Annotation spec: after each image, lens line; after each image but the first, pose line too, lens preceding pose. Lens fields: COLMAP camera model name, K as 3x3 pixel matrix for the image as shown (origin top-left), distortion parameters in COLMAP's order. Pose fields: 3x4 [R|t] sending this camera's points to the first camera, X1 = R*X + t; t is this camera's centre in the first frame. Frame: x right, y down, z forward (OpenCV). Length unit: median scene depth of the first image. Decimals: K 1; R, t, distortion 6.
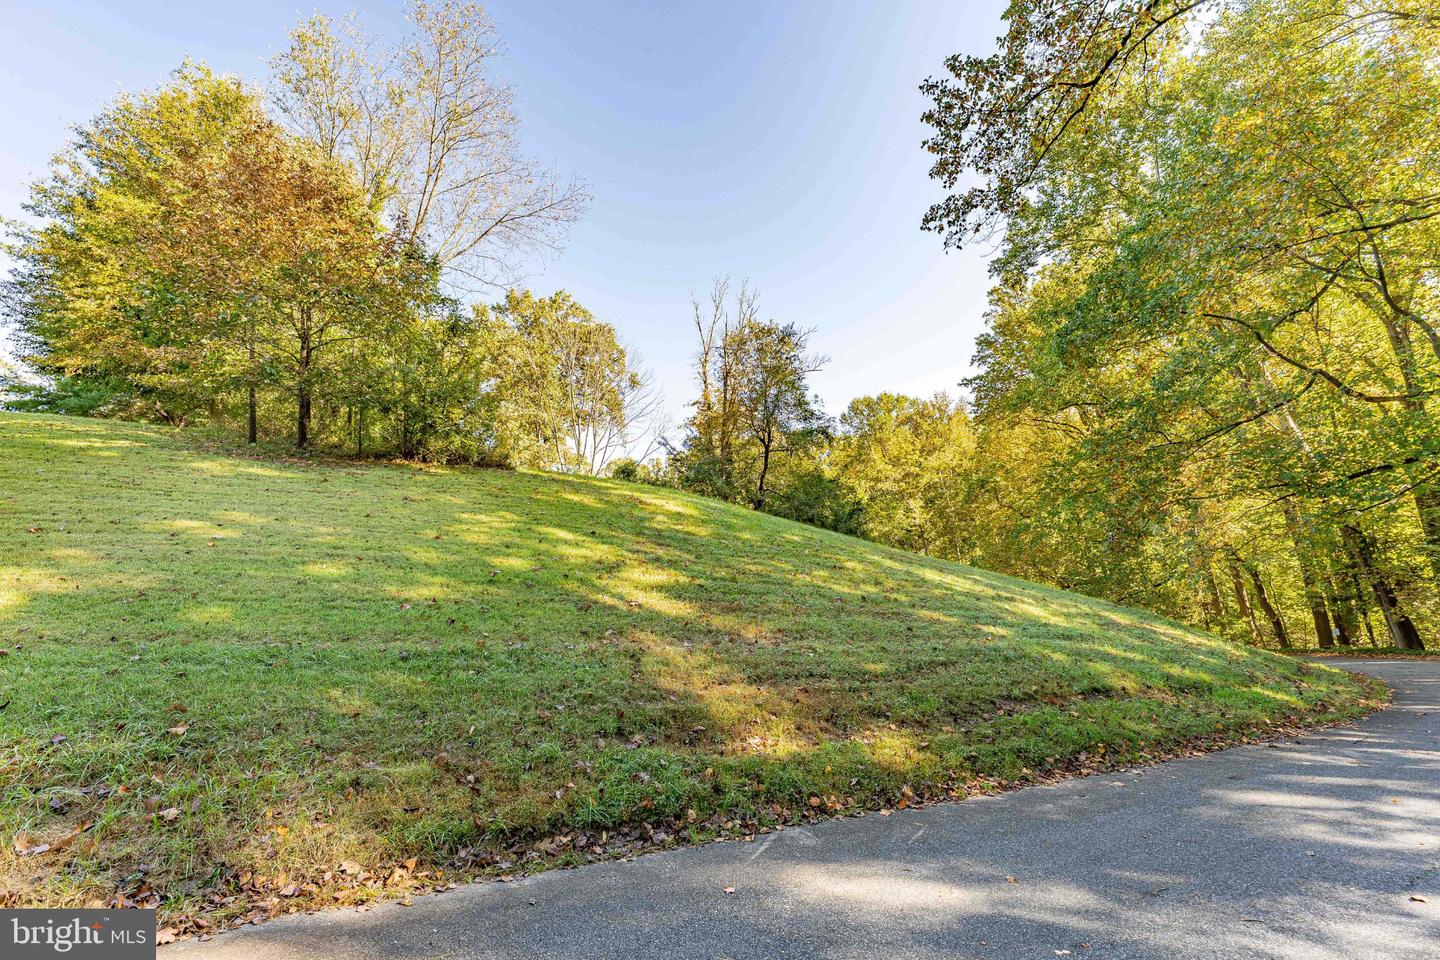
lens RADIAL K [[576.3, 0, 721.2], [0, 576.3, 476.9], [0, 0, 1]] dist [-0.001508, 0.000014]
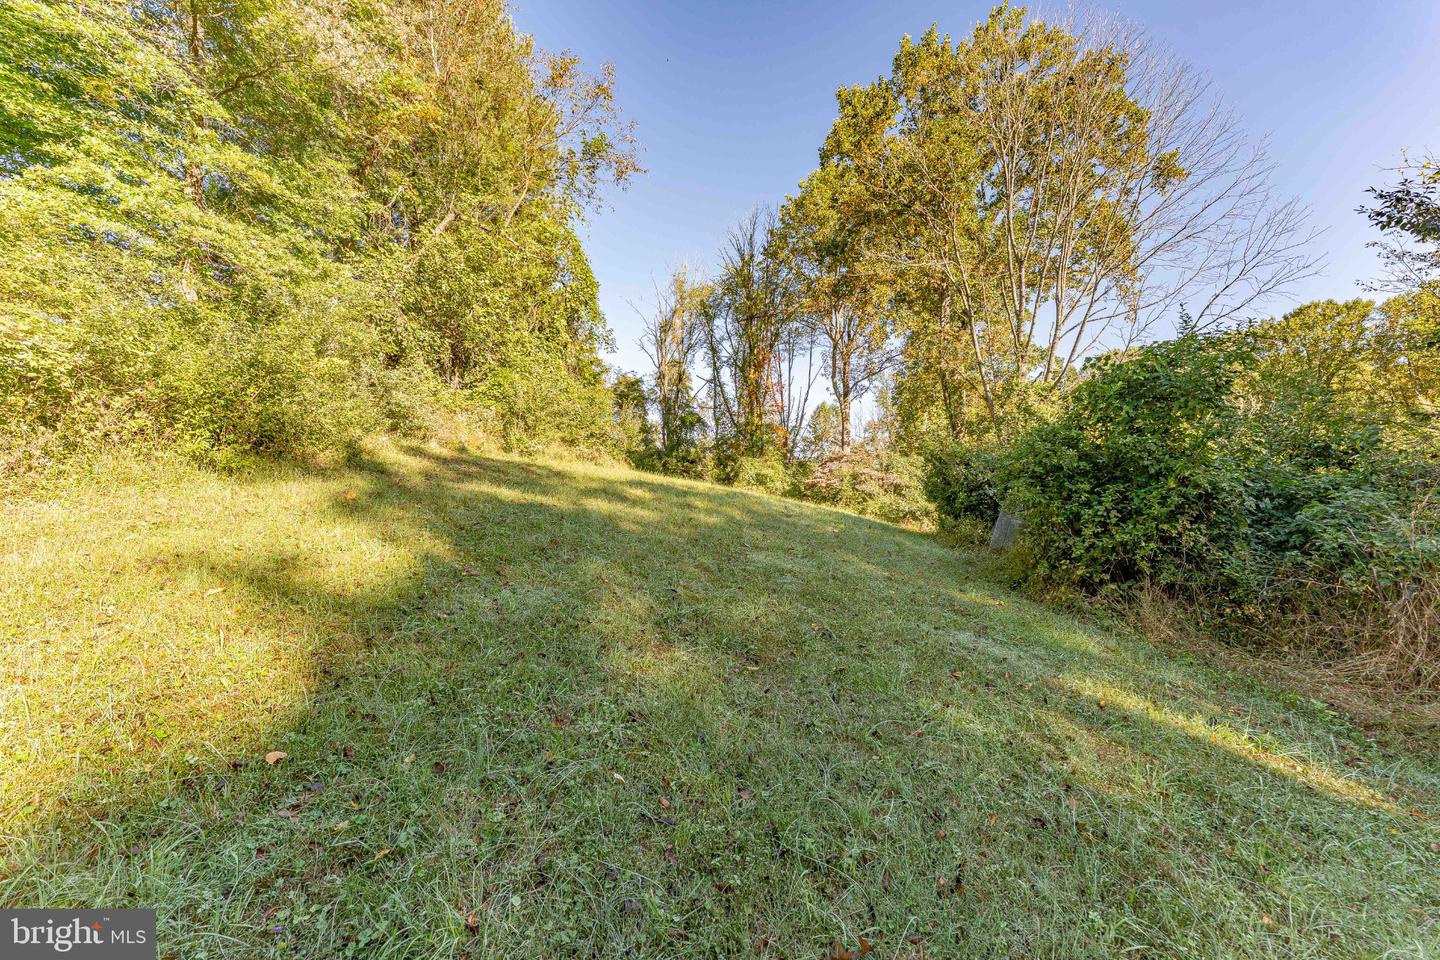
lens RADIAL K [[576.3, 0, 717.5], [0, 576.3, 479.5], [0, 0, 1]] dist [-0.001508, 0.000014]
pose [[0.711055, 0.085628, -0.697903, -0.069911], [0.032379, 0.987517, 0.154151, -0.005744], [0.702391, -0.132207, 0.699406, 0.425870]]
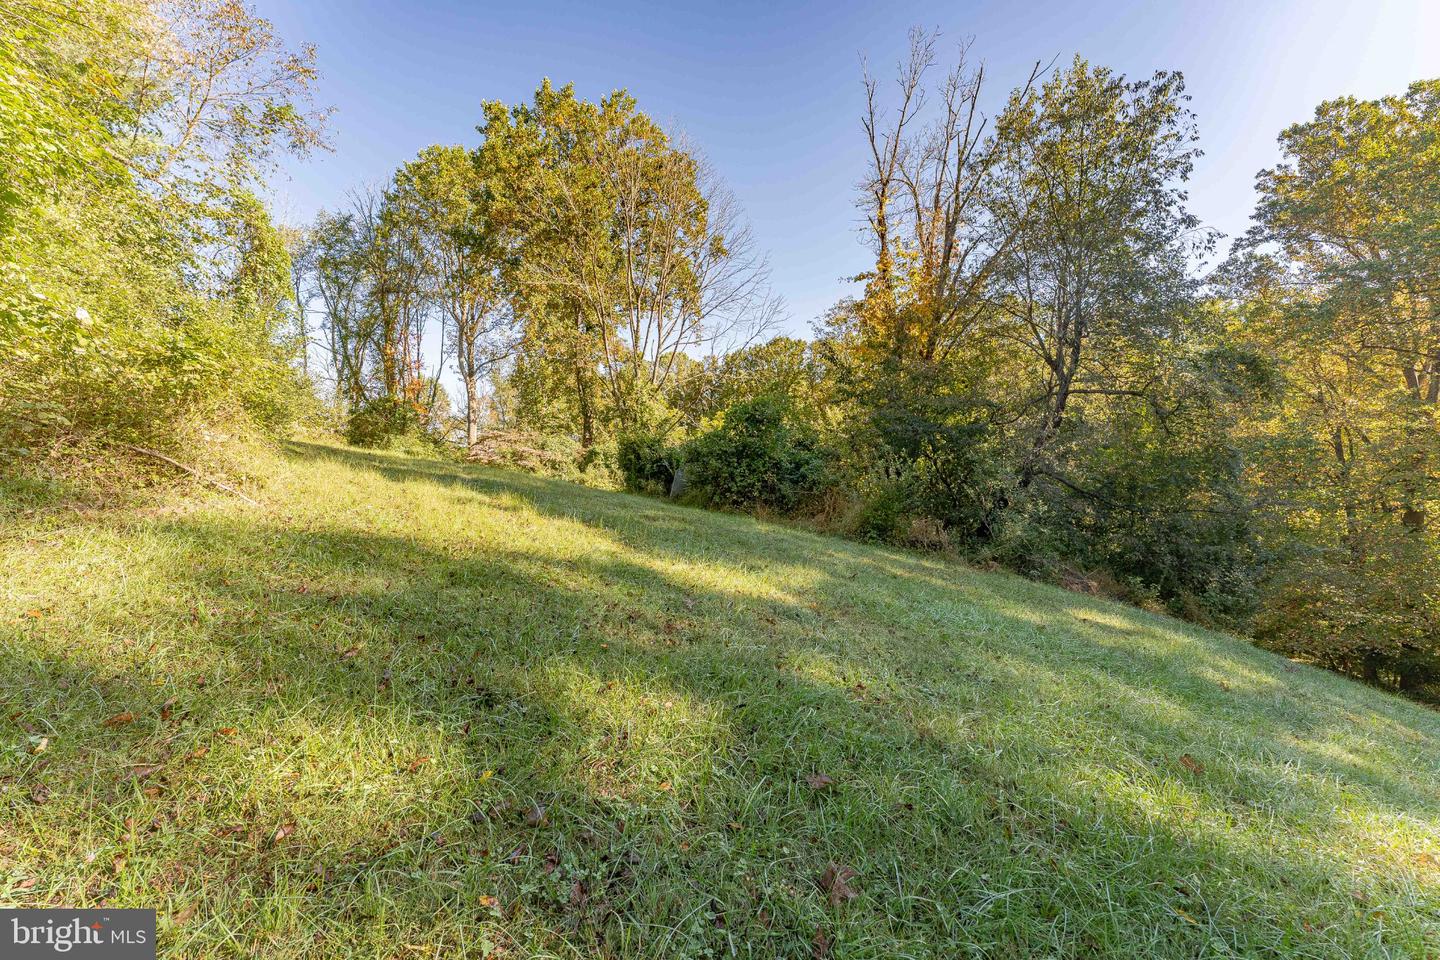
lens RADIAL K [[576.3, 0, 719.3], [0, 576.3, 476.4], [0, 0, 1]] dist [-0.001508, 0.000014]
pose [[0.994074, 0.084368, -0.068542, -0.086126], [-0.071223, 0.981877, 0.175629, -0.021708], [0.082117, -0.169707, 0.982067, 0.302960]]
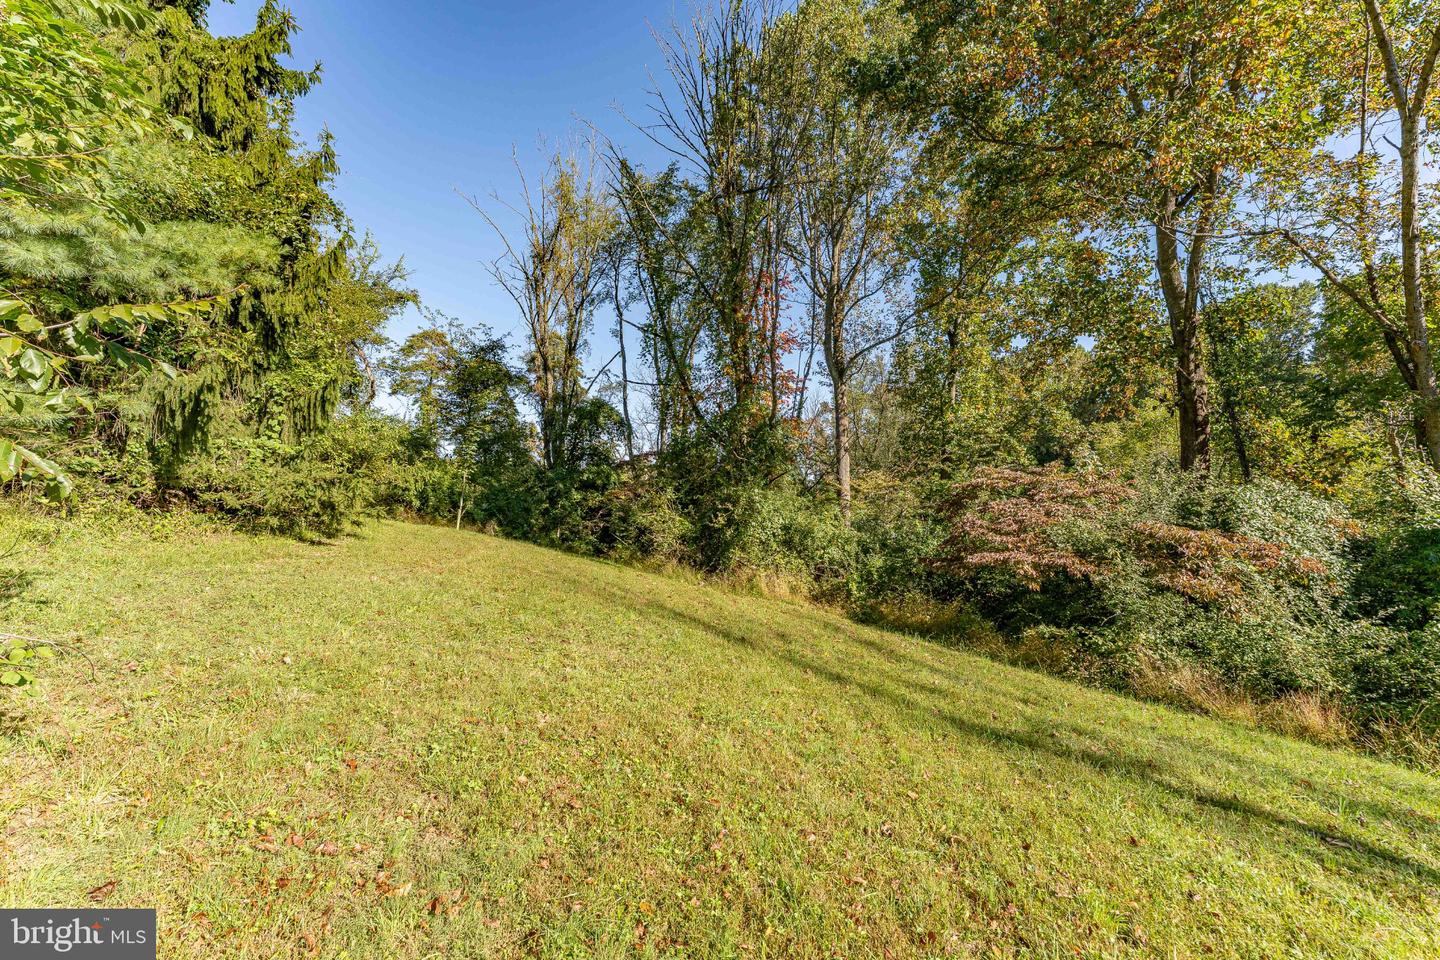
lens RADIAL K [[576.3, 0, 721.4], [0, 576.3, 475.8], [0, 0, 1]] dist [-0.001508, 0.000014]
pose [[0.841472, 0.043446, -0.538551, -0.344850], [0.038355, 0.989444, 0.139749, 0.023657], [0.538938, -0.138251, 0.830923, 0.651085]]
